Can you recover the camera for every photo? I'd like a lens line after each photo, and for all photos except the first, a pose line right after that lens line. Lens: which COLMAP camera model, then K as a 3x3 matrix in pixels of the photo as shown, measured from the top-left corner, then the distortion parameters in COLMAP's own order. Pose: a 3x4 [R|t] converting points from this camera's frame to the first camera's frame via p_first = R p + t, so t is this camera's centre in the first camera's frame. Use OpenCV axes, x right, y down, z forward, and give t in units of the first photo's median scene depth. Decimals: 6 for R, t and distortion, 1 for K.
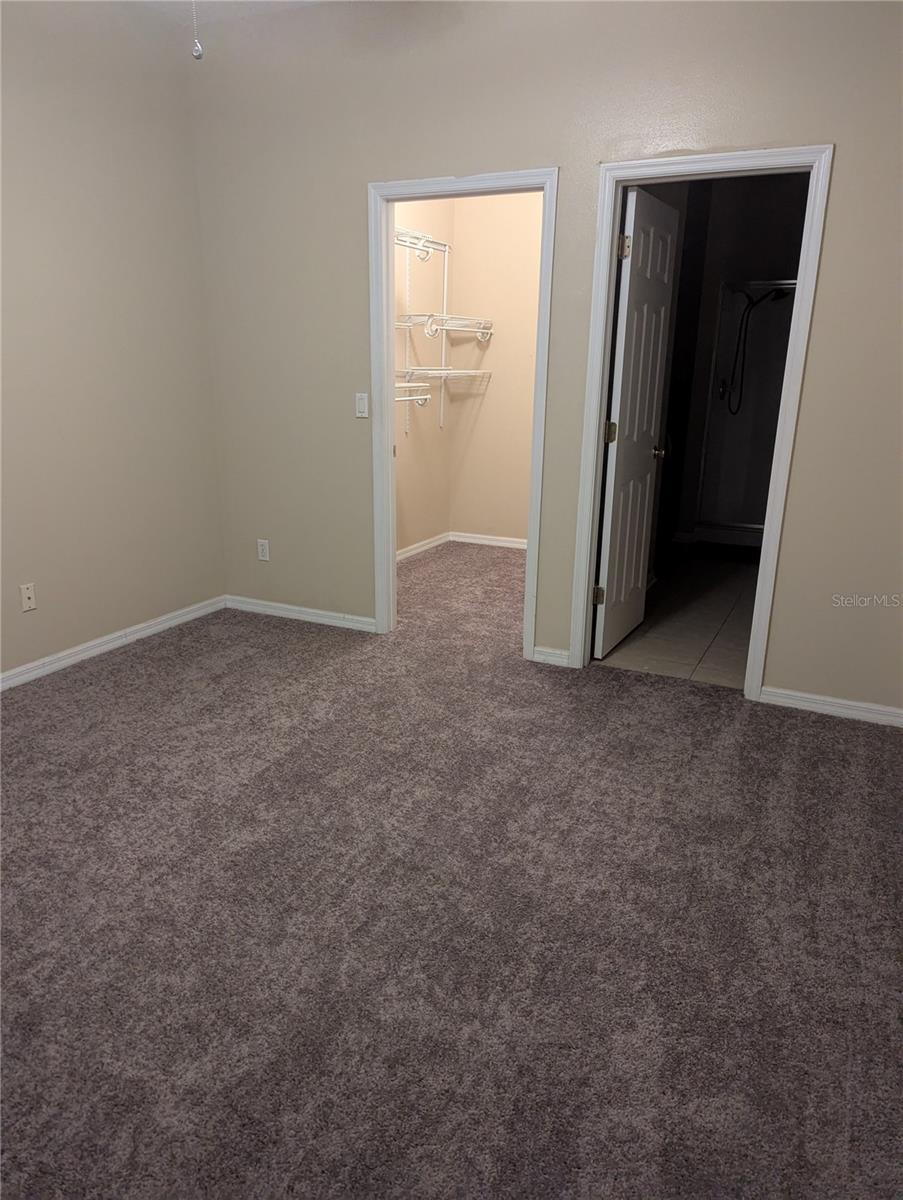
lens RADIAL K [[828.0, 0, 451.5], [0, 828.0, 600.0], [0, 0, 1]] dist [0.008368, -0.002225]
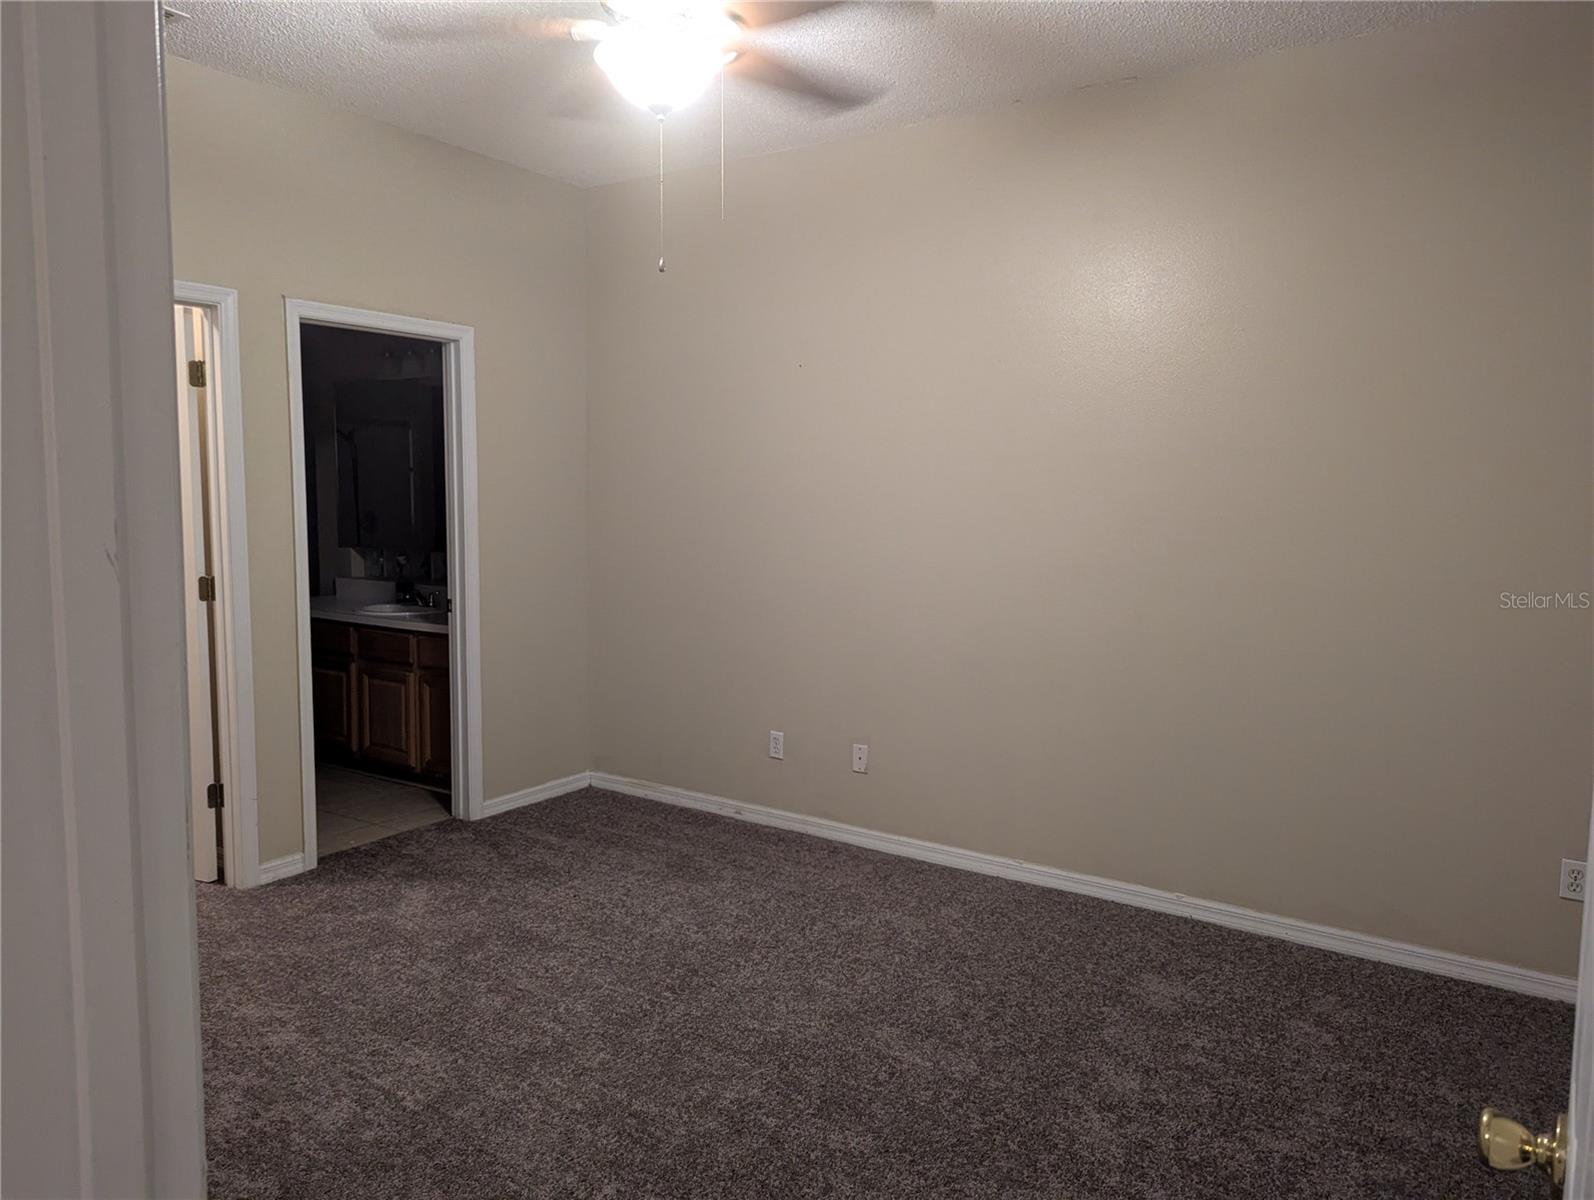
lens RADIAL K [[1099.9, 0, 797.0], [0, 1099.9, 600.0], [0, 0, 1]] dist [0.008368, -0.002225]
pose [[0.118477, -0.108370, 0.987025, -0.964278], [0.263163, 0.961907, 0.074024, -0.146210], [-0.957449, 0.250978, 0.142483, 0.378714]]
